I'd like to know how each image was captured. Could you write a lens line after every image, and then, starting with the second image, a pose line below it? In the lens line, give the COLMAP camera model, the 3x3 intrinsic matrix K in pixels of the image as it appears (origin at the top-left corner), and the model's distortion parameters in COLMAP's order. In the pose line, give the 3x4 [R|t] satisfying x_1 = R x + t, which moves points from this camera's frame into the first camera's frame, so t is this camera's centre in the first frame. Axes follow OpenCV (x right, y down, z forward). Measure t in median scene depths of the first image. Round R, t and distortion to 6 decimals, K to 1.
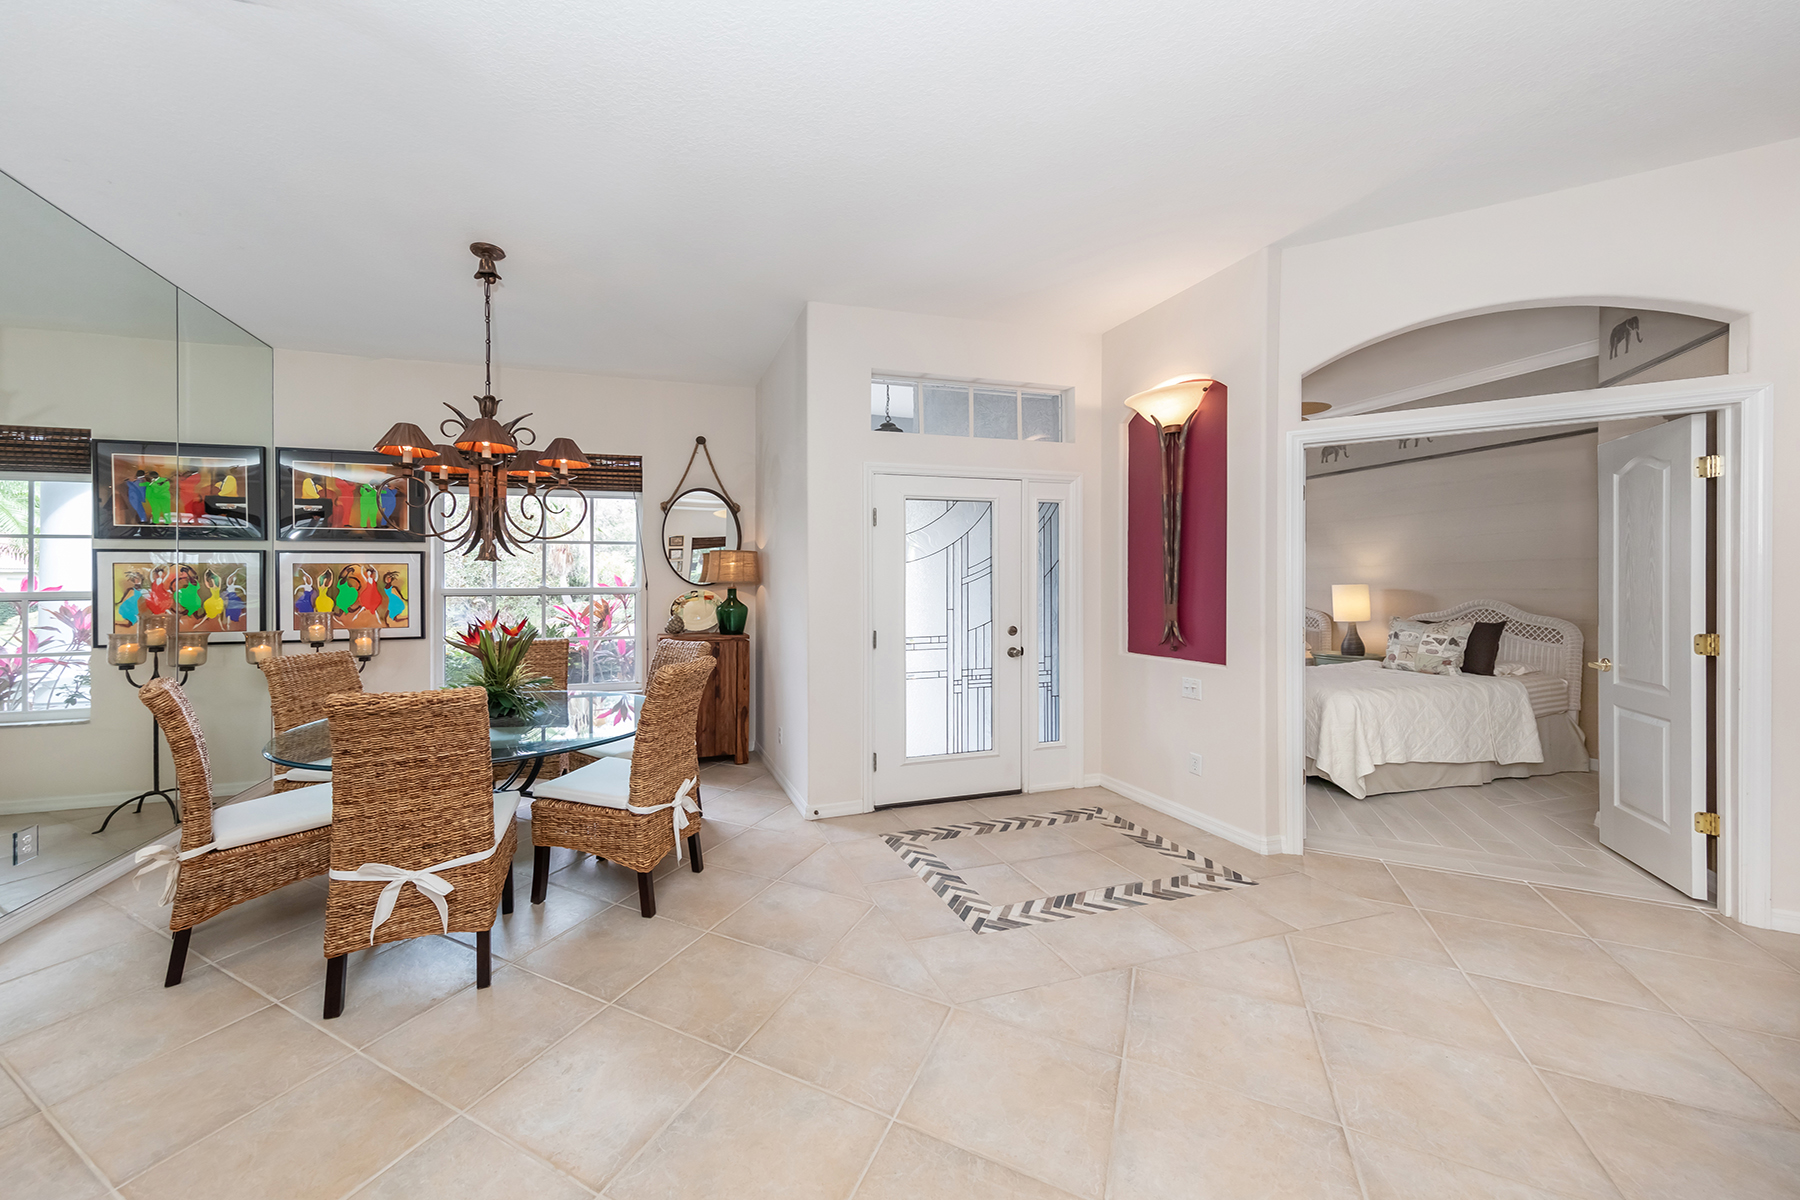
lens RADIAL K [[642.7, 0, 817.5], [0, 642.7, 594.2], [0, 0, 1]] dist [0.010787, -0.000273]
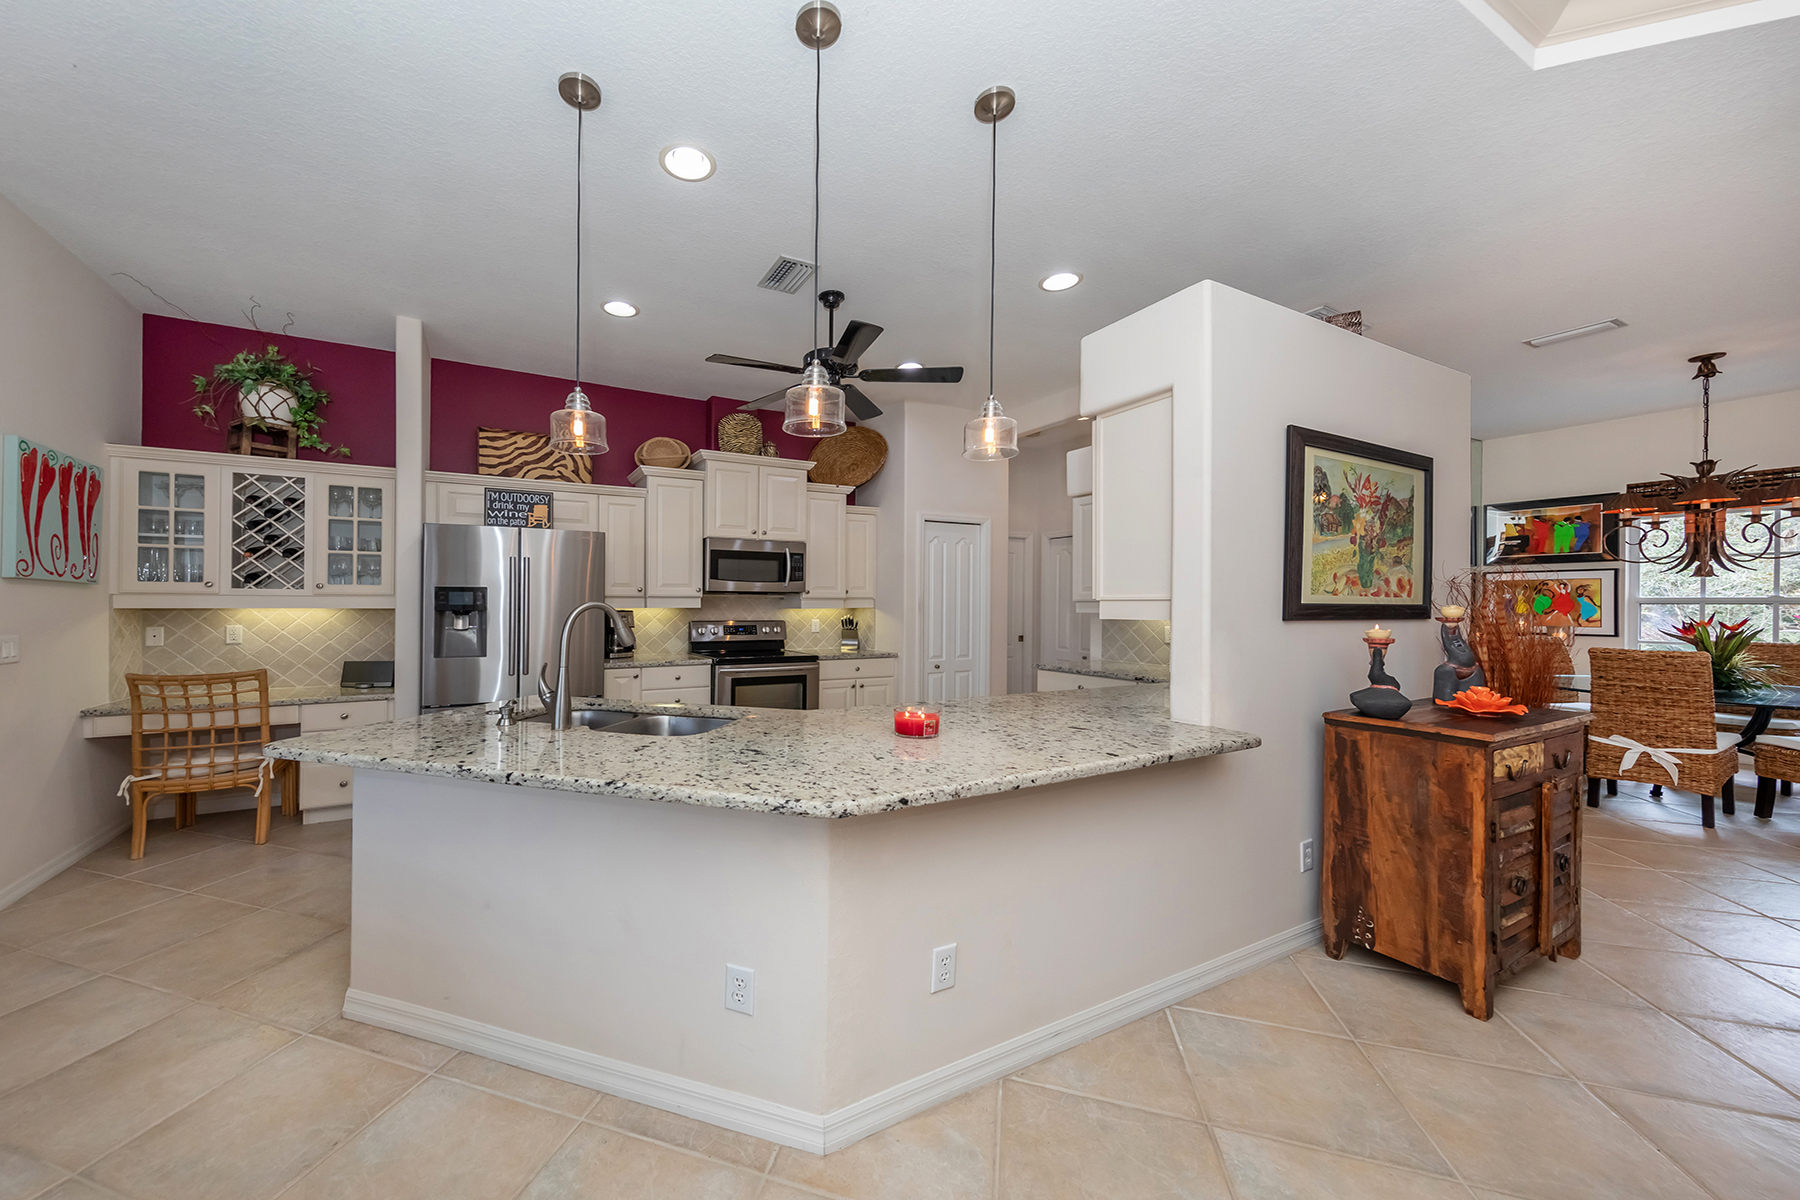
lens RADIAL K [[642.7, 0, 817.5], [0, 642.7, 594.2], [0, 0, 1]] dist [0.010787, -0.000273]
pose [[0.186518, -0.003582, -0.982445, 0.459196], [-0.013853, 0.999884, -0.006276, 0.019045], [0.982354, 0.014781, 0.186447, -1.008120]]
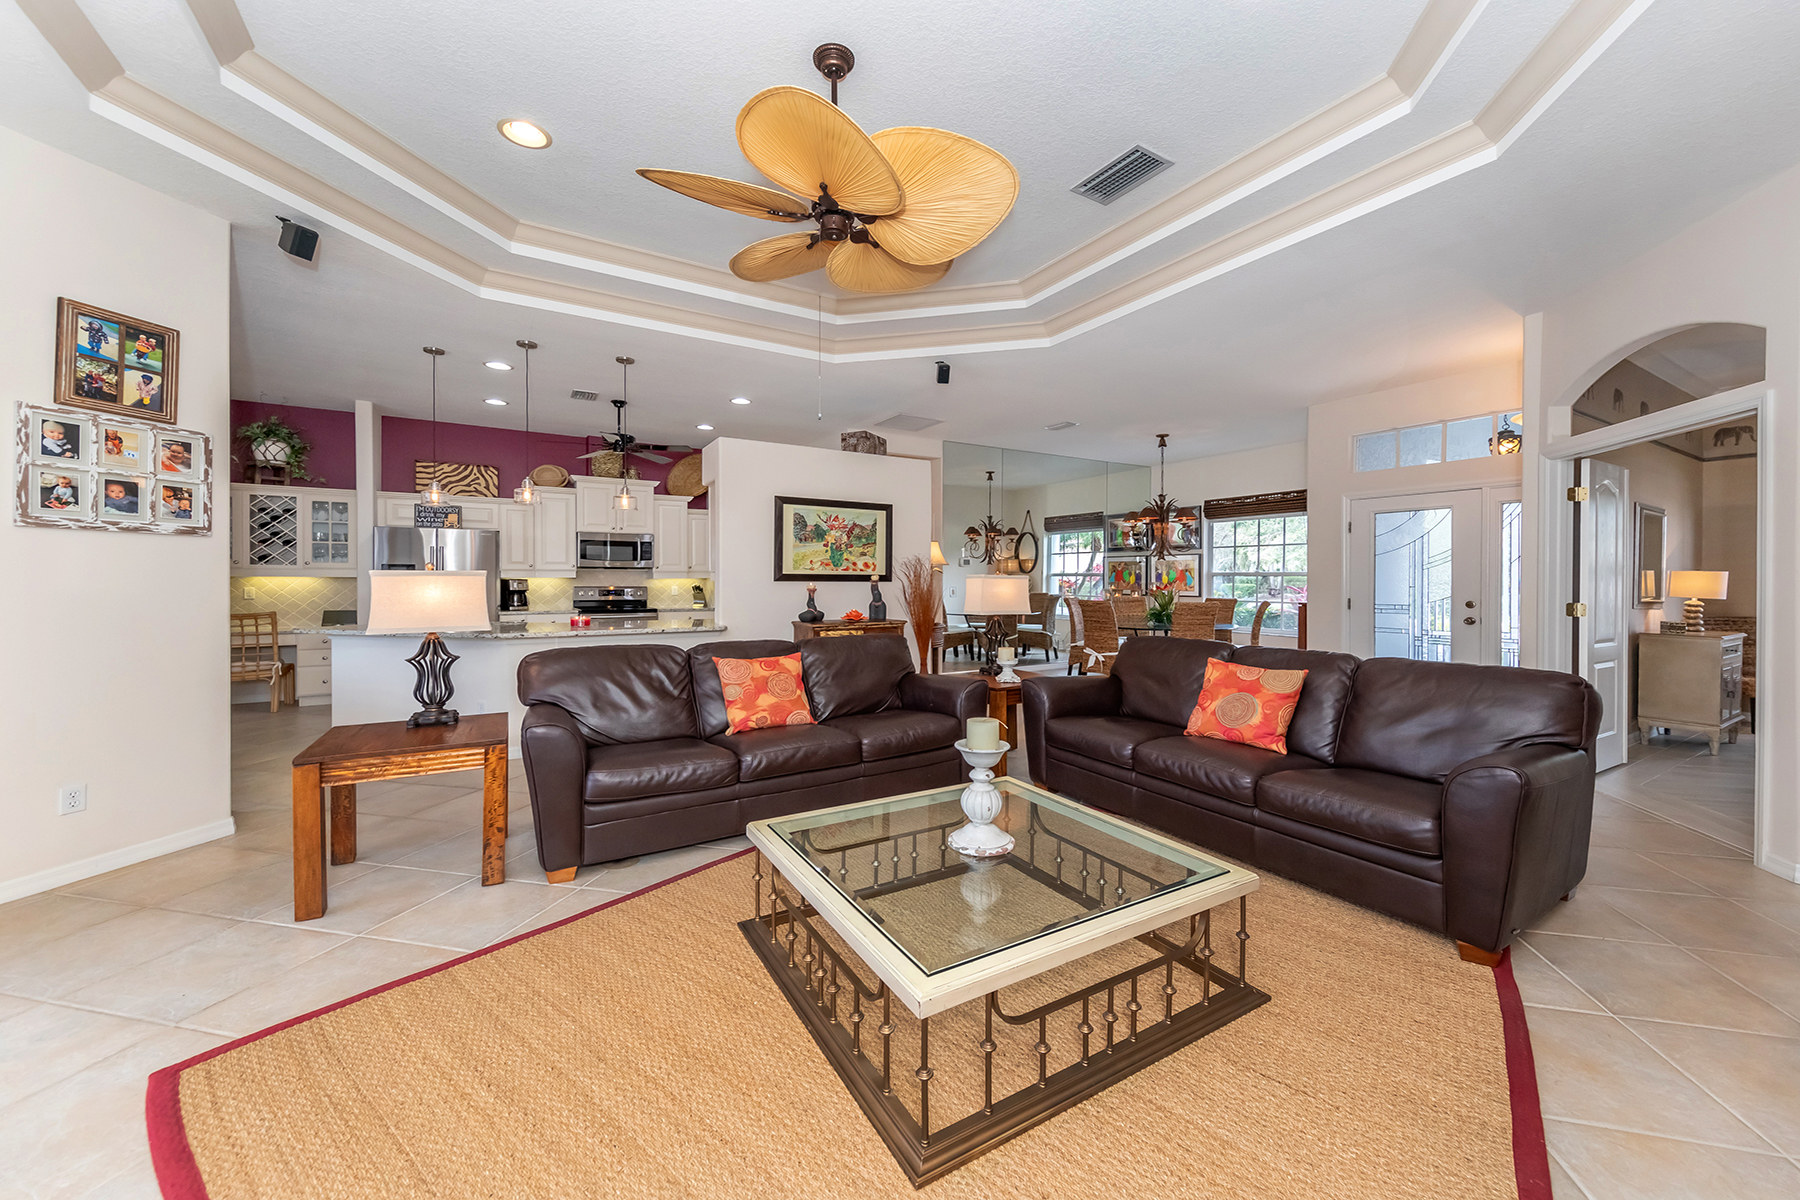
lens RADIAL K [[690.2, 0, 924.3], [0, 690.2, 584.3], [0, 0, 1]] dist [0.012625, -0.000145]
pose [[0.277409, 0.017508, -0.960592, 1.547770], [-0.015469, 0.999786, 0.013755, 0.015546], [0.960627, 0.011043, 0.277620, -0.529263]]
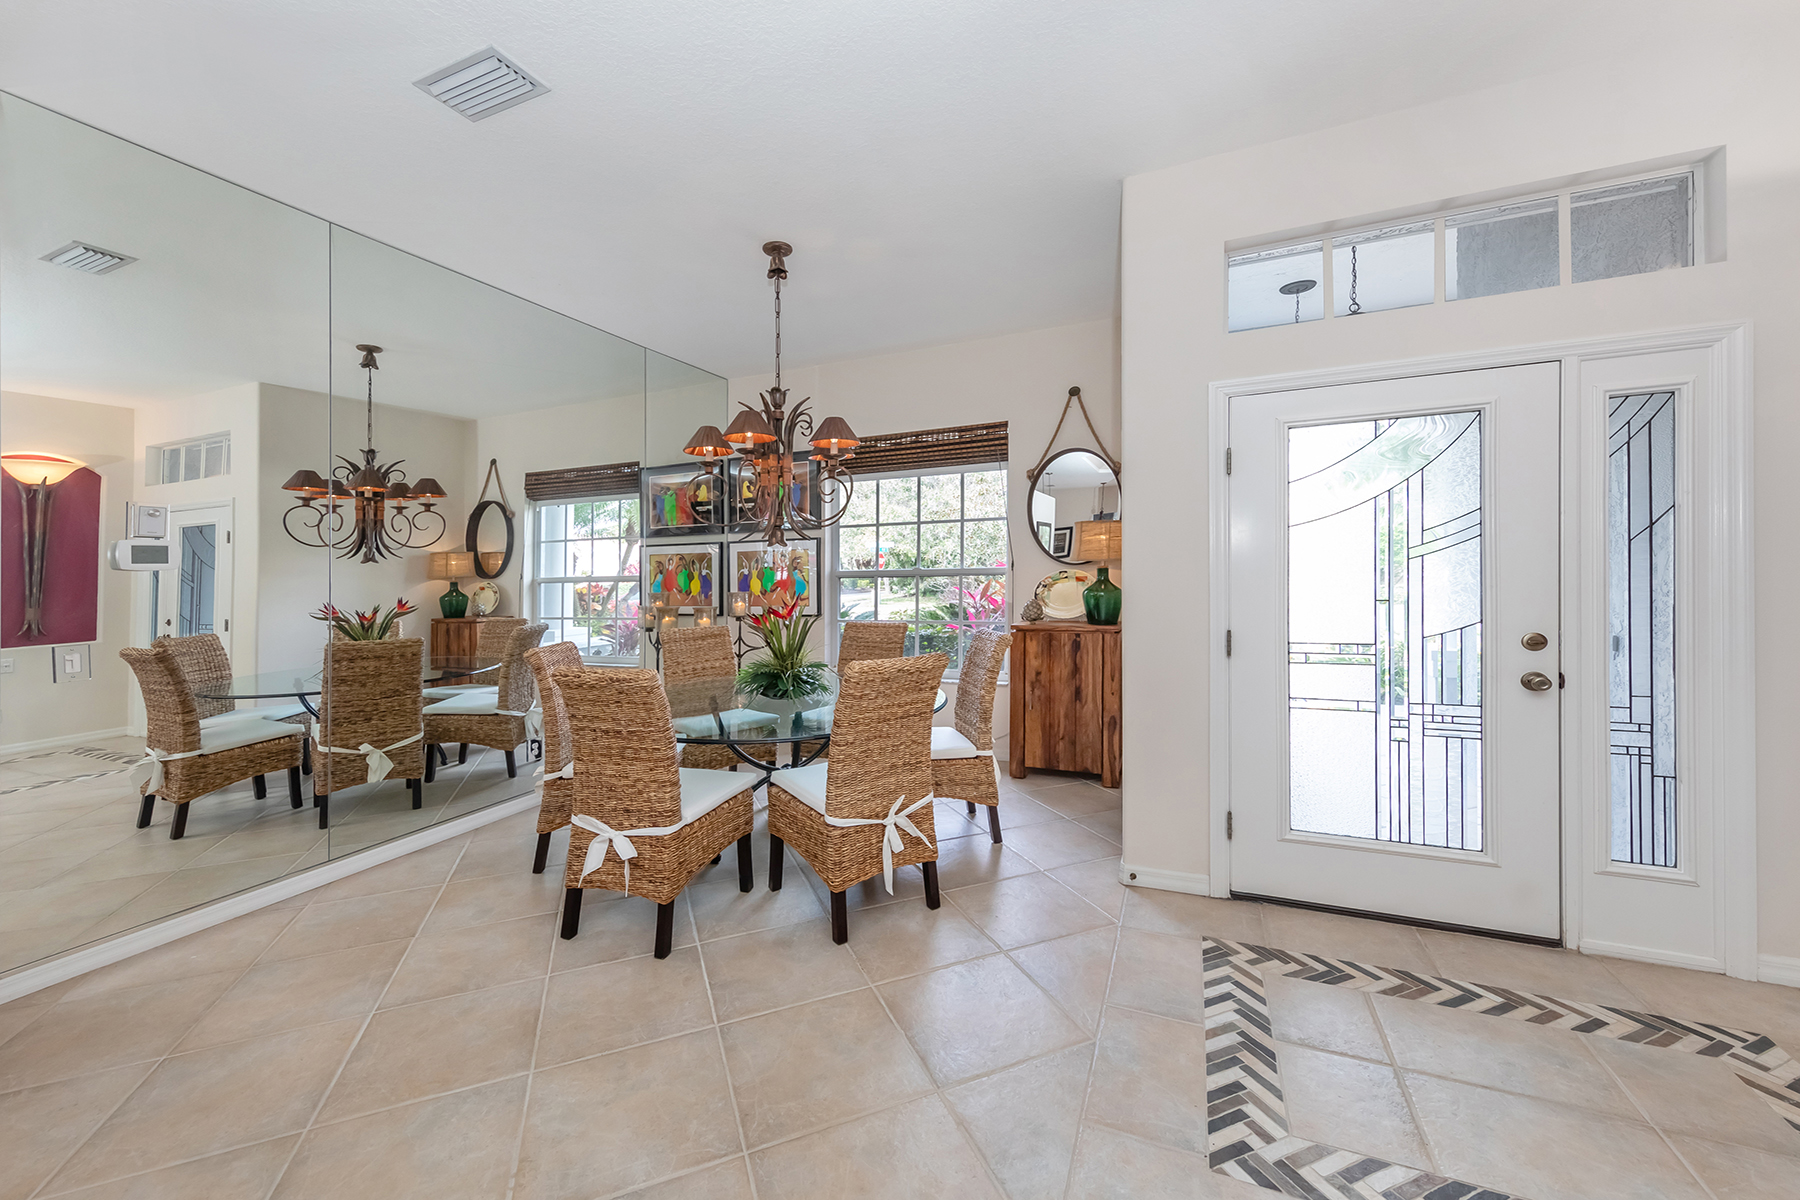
lens RADIAL K [[680.8, 0, 892.8], [0, 680.8, 570.9], [0, 0, 1]] dist [0.006443, -0.000355]
pose [[0.769729, -0.007779, -0.638323, 0.290436], [0.007620, 0.999966, -0.002998, -0.006123], [0.638325, -0.002557, 0.769763, 0.238134]]
